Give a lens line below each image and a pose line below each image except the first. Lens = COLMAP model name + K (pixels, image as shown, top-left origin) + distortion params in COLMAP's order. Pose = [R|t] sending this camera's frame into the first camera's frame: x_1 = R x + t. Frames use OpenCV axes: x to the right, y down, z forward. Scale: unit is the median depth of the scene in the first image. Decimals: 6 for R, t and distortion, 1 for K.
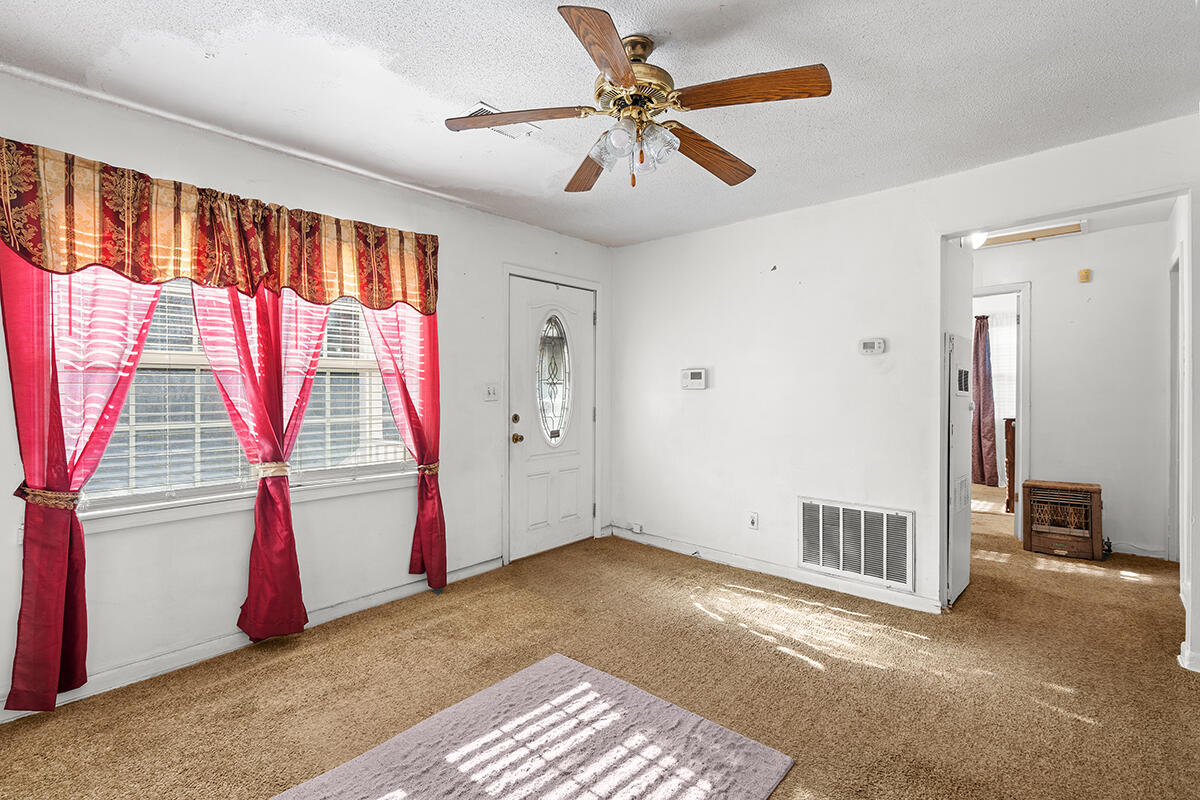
lens RADIAL K [[549.4, 0, 608.6], [0, 549.4, 396.6], [0, 0, 1]] dist [-0.004716, 0.001818]
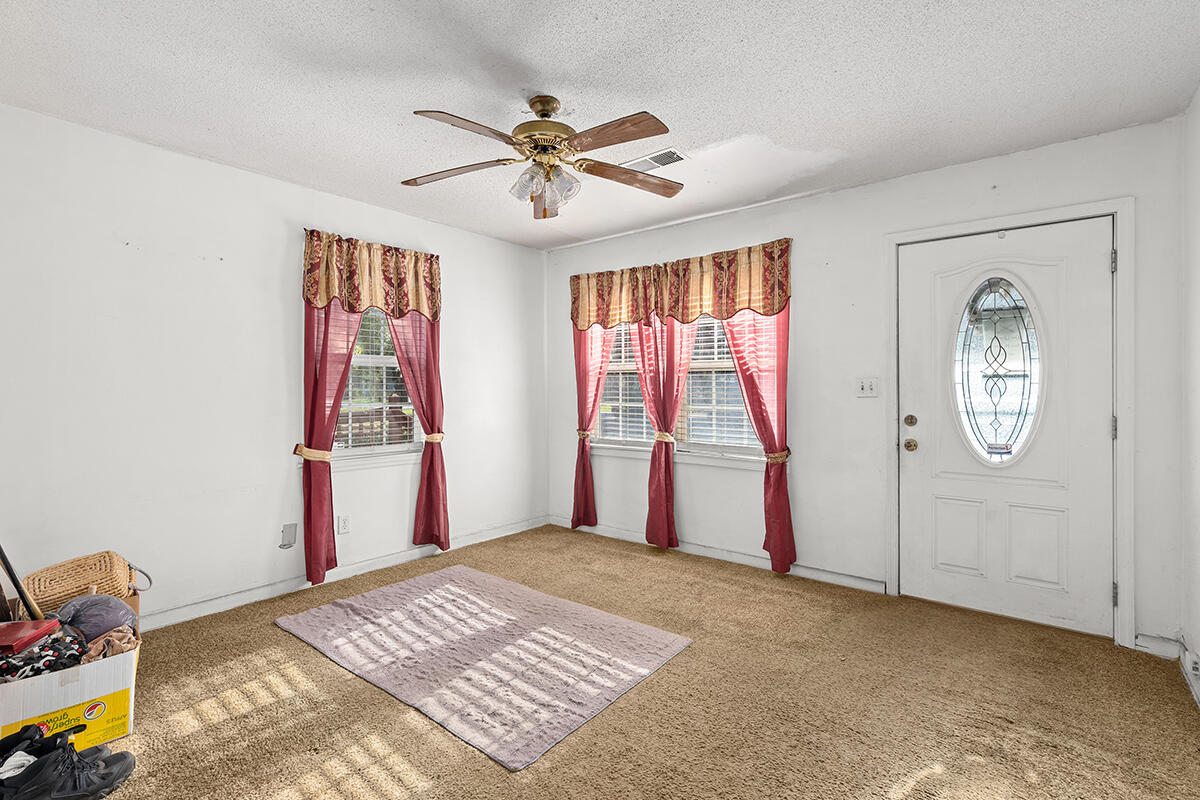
lens RADIAL K [[549.4, 0, 594.7], [0, 549.4, 382.2], [0, 0, 1]] dist [-0.004716, 0.001818]
pose [[0.039793, 0.002256, -0.999205, 0.820844], [-0.009876, 0.999949, 0.001864, -0.017002], [0.999159, 0.009794, 0.039813, 0.675953]]
